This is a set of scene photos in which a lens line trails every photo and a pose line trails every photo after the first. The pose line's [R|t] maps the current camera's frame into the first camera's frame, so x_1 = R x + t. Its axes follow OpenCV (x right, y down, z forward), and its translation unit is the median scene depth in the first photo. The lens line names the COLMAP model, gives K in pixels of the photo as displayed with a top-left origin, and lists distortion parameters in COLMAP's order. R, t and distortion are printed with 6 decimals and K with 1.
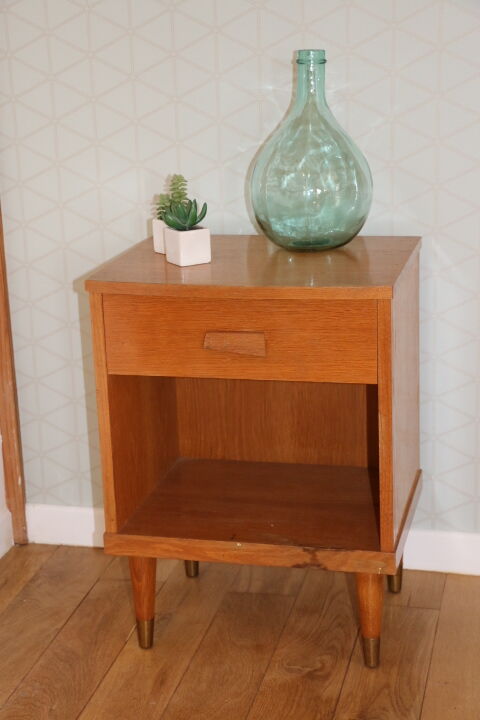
lens RADIAL K [[1342.6, 0, 240.0], [0, 1342.6, 360.0], [0, 0, 1]] dist [0.175974, 0.260711]
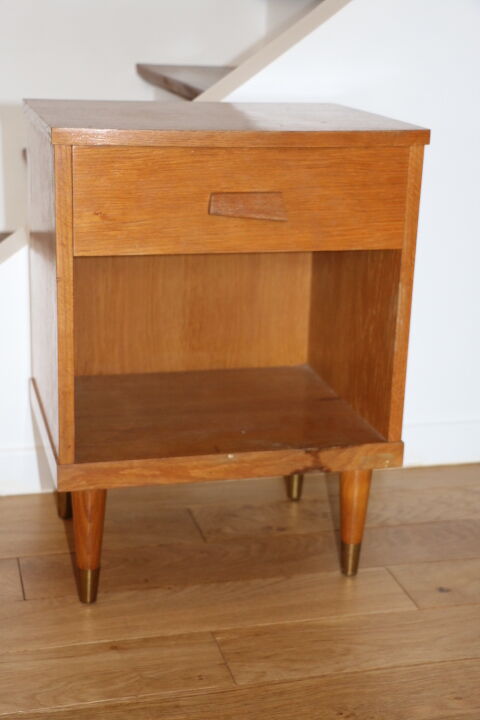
lens RADIAL K [[1162.8, 0, 240.0], [0, 1162.8, 360.0], [0, 0, 1]] dist [0.147071, 0.023878]
pose [[0.872616, -0.078479, 0.482060, -0.331981], [0.069906, 0.996913, 0.035753, 0.051210], [-0.483378, 0.002500, 0.875408, 0.359359]]
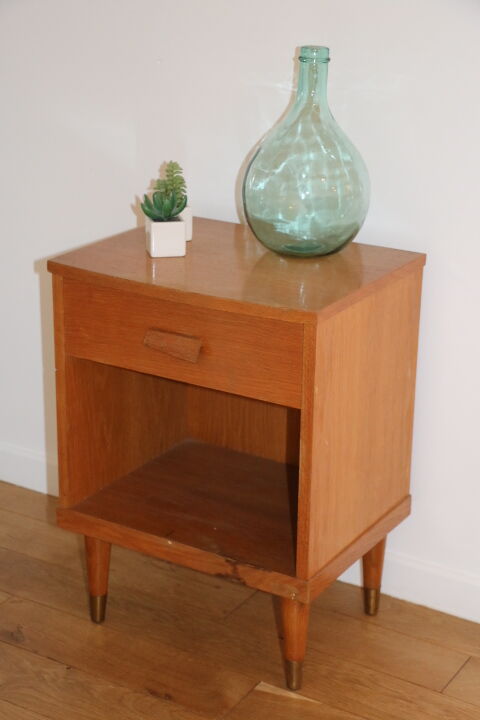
lens RADIAL K [[1387.9, 0, 240.0], [0, 1387.9, 360.0], [0, 0, 1]] dist [0.185839, 0.059432]
pose [[0.952333, 0.149877, -0.265704, 0.296028], [-0.132145, 0.987706, 0.083510, -0.087290], [0.274954, -0.044418, 0.960431, 0.031367]]
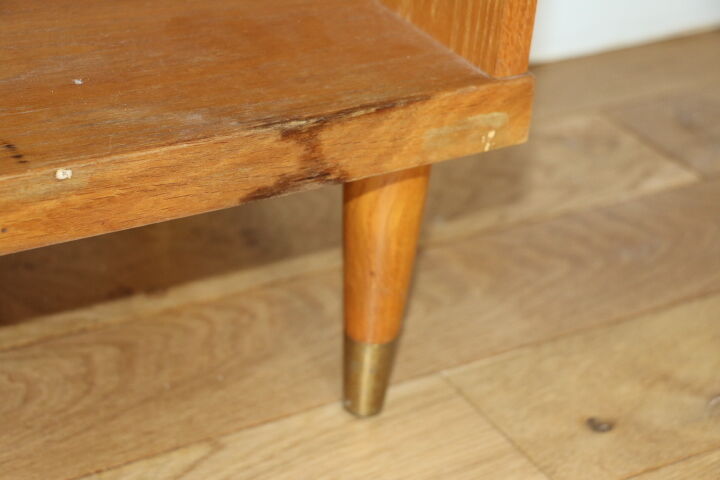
lens RADIAL K [[1623.7, 0, 360.0], [0, 1623.7, 240.0], [0, 0, 1]] dist [0.046144, 0.126231]
pose [[0.704247, -0.270145, 0.656550, -0.169540], [0.096011, 0.952521, 0.288940, 0.061649], [-0.703433, -0.140449, 0.696747, 0.721196]]
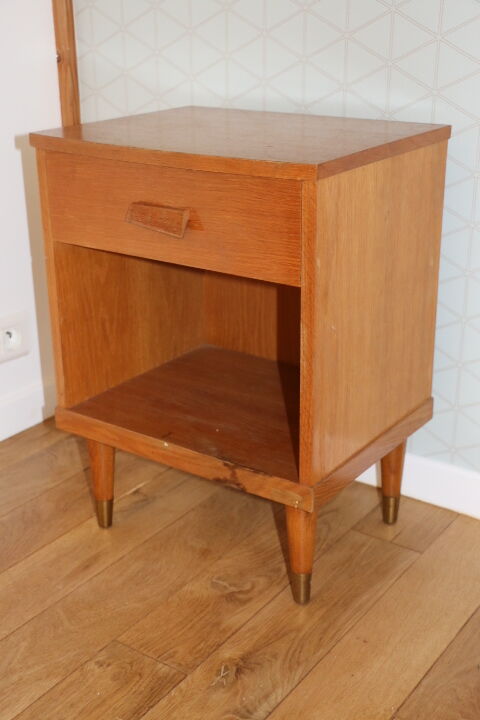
lens RADIAL K [[982.7, 0, 240.0], [0, 982.7, 360.0], [0, 0, 1]] dist [0.015993, 0.059398]
pose [[0.928514, 0.157331, -0.336316, 0.255819], [-0.123934, 0.985165, 0.118704, -0.004496], [0.350003, -0.068538, 0.934238, 0.391947]]
